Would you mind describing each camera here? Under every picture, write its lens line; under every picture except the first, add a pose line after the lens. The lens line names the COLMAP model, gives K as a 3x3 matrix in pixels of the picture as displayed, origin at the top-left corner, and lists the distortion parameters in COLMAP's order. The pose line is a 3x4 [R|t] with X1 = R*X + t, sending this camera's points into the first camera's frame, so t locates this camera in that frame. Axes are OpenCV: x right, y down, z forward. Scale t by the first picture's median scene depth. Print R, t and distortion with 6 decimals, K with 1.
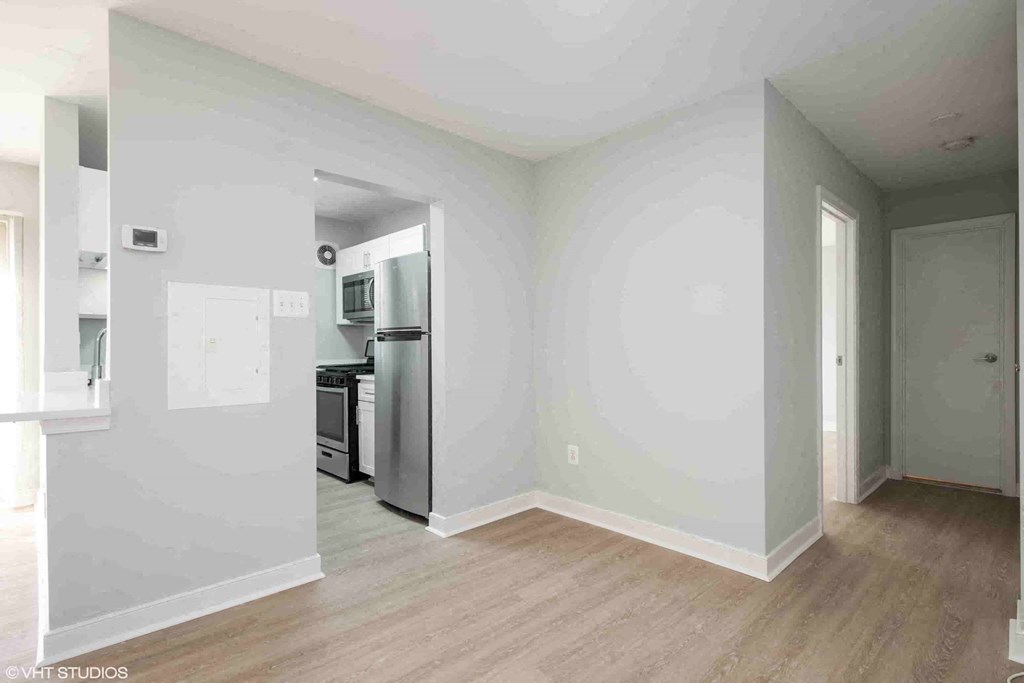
lens RADIAL K [[501.8, 0, 511.1], [0, 501.8, 342.1], [0, 0, 1]] dist [0.005971, 0.000427]
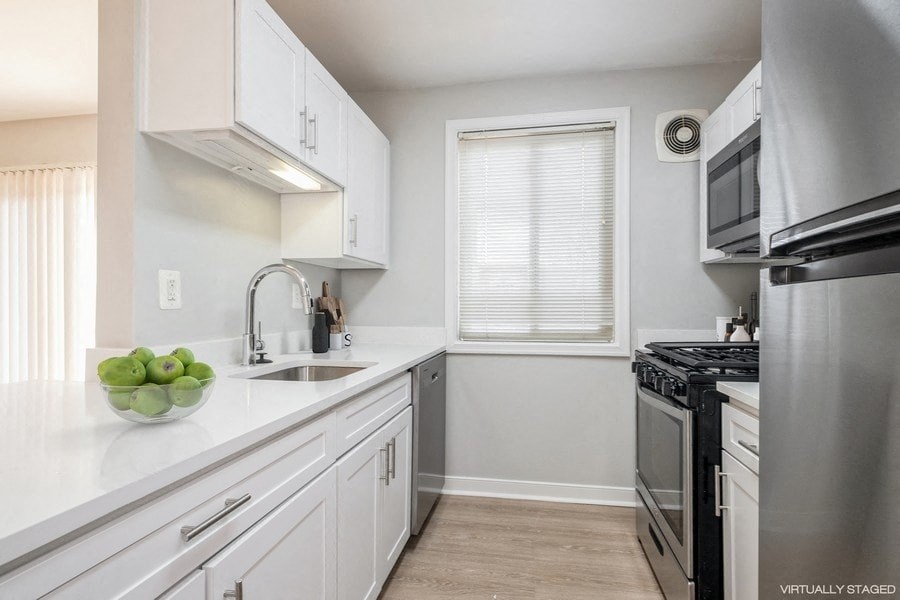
lens RADIAL K [[441.0, 0, 450.8], [0, 441.0, 302.8], [0, 0, 1]] dist [0.005971, 0.000427]
pose [[0.579766, -0.000281, -0.814783, -0.153691], [-0.002705, 0.999994, -0.002270, 0.008514], [0.814778, 0.003520, 0.579762, 0.642514]]
